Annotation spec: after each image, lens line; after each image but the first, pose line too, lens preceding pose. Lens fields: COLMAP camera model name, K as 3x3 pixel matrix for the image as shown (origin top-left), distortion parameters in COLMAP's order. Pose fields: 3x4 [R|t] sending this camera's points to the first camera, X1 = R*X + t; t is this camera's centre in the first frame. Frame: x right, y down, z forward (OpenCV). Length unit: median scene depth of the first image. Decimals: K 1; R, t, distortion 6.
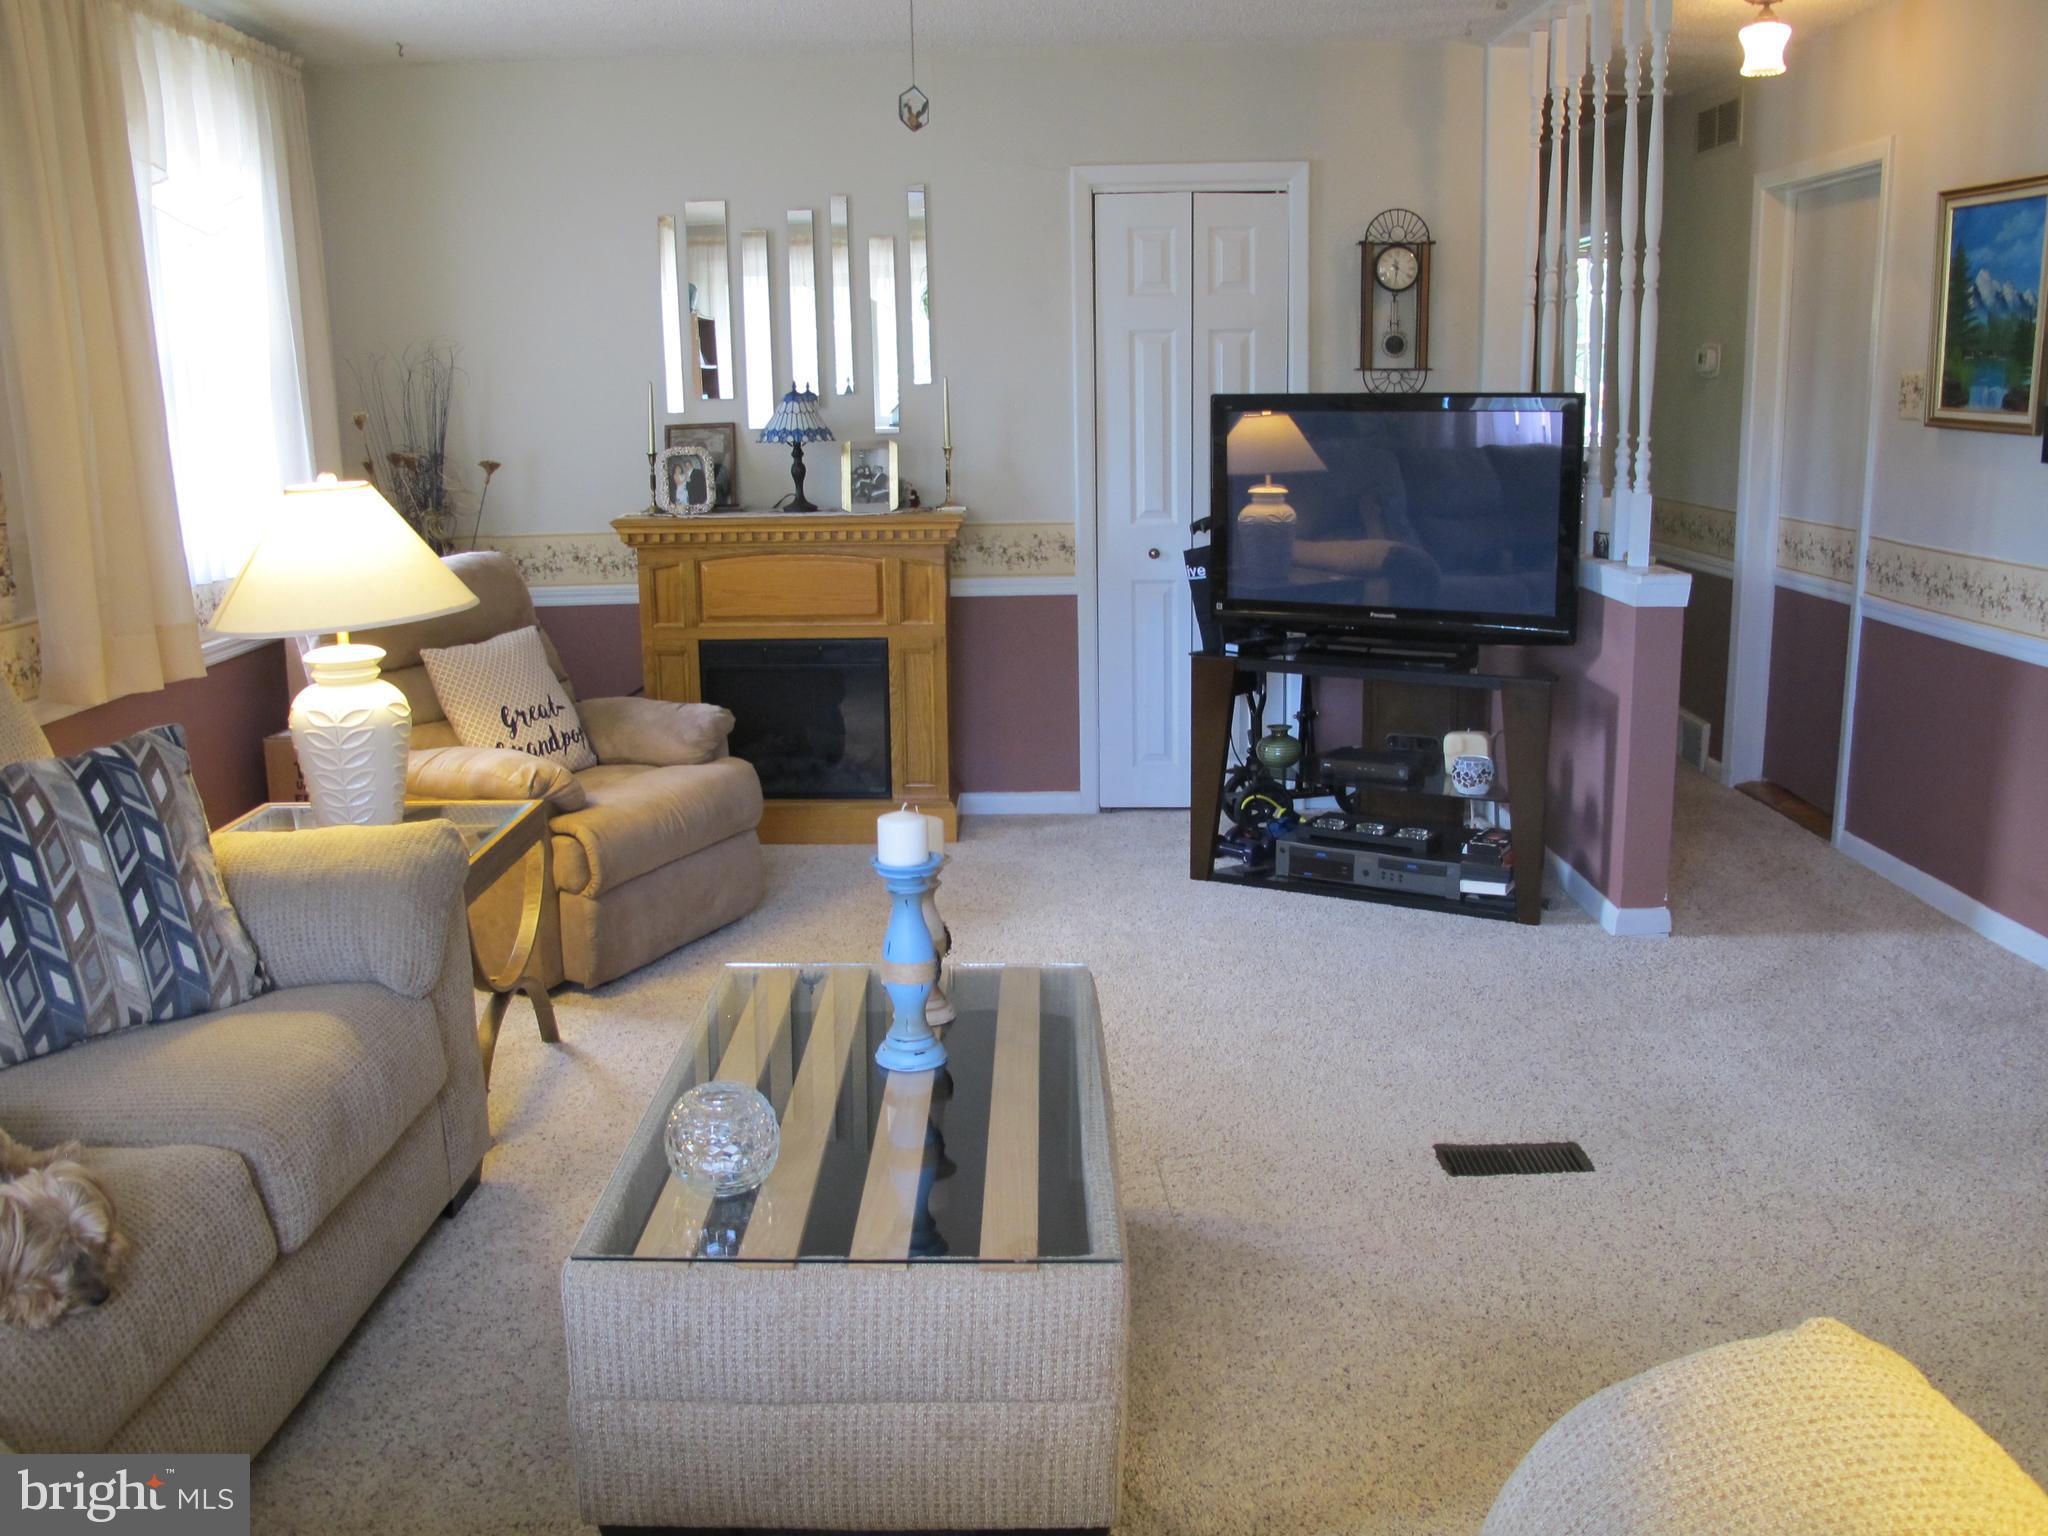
lens RADIAL K [[1712.2, 0, 1024.7], [0, 1712.2, 764.3], [0, 0, 1]] dist [-0.140451, 0.099780]
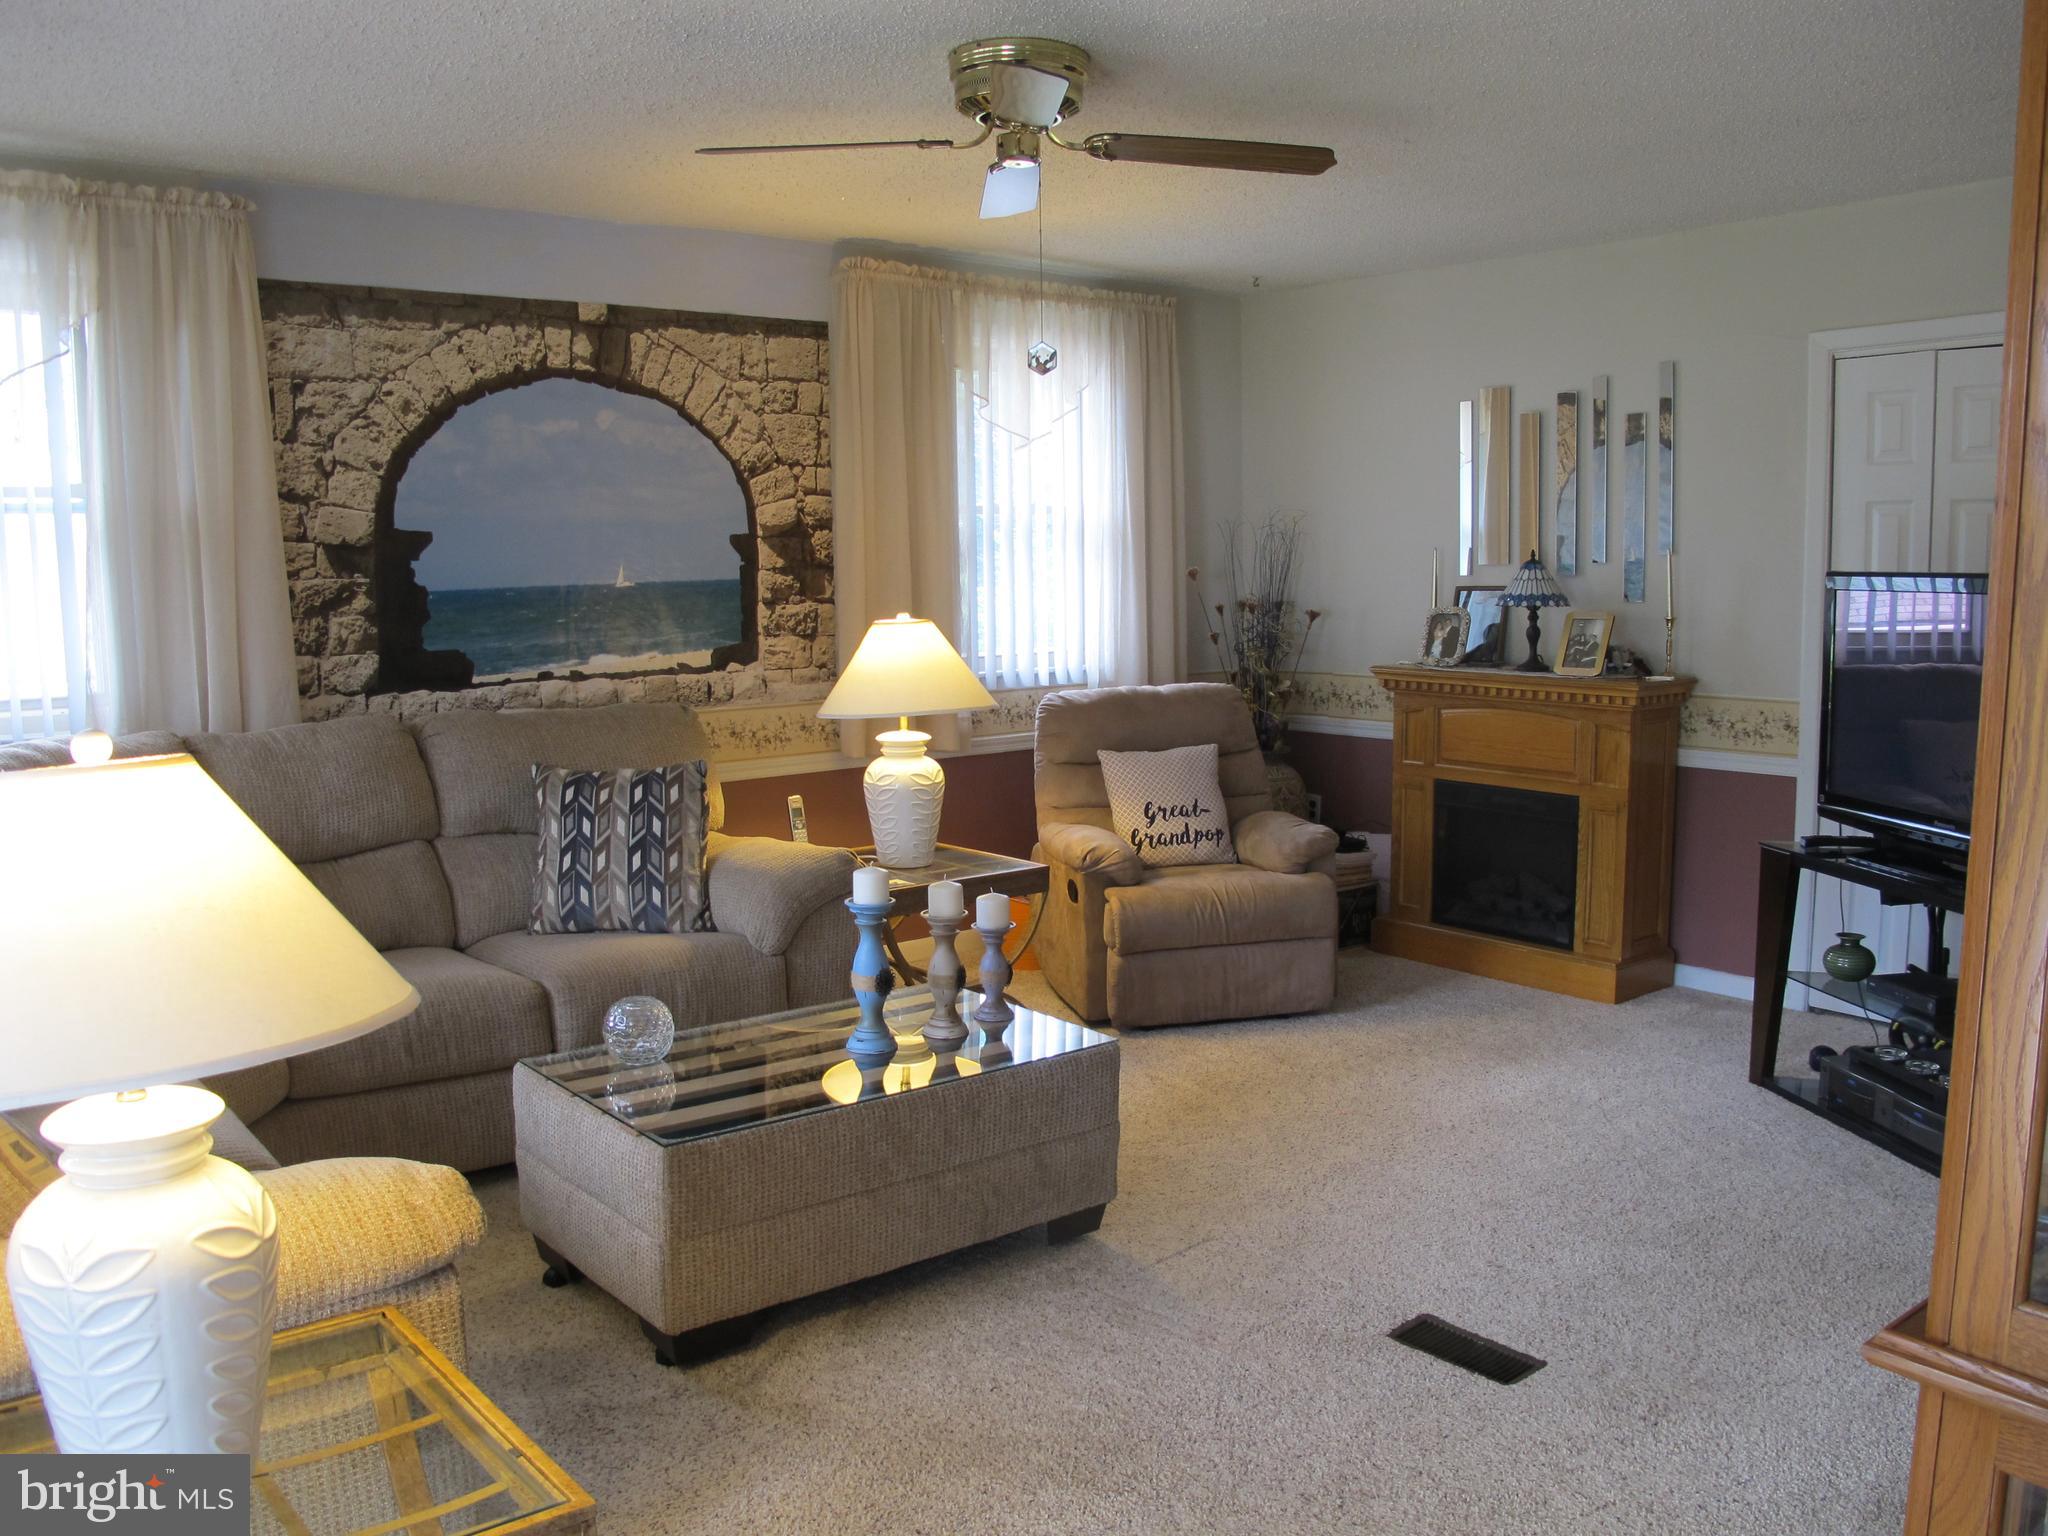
lens RADIAL K [[1712.2, 0, 1026.3], [0, 1712.2, 781.5], [0, 0, 1]] dist [-0.140451, 0.099780]
pose [[0.634065, 0.108569, -0.765620, 0.502689], [-0.164348, 0.986395, 0.003768, -0.031981], [0.755613, 0.123439, 0.643282, 0.083692]]
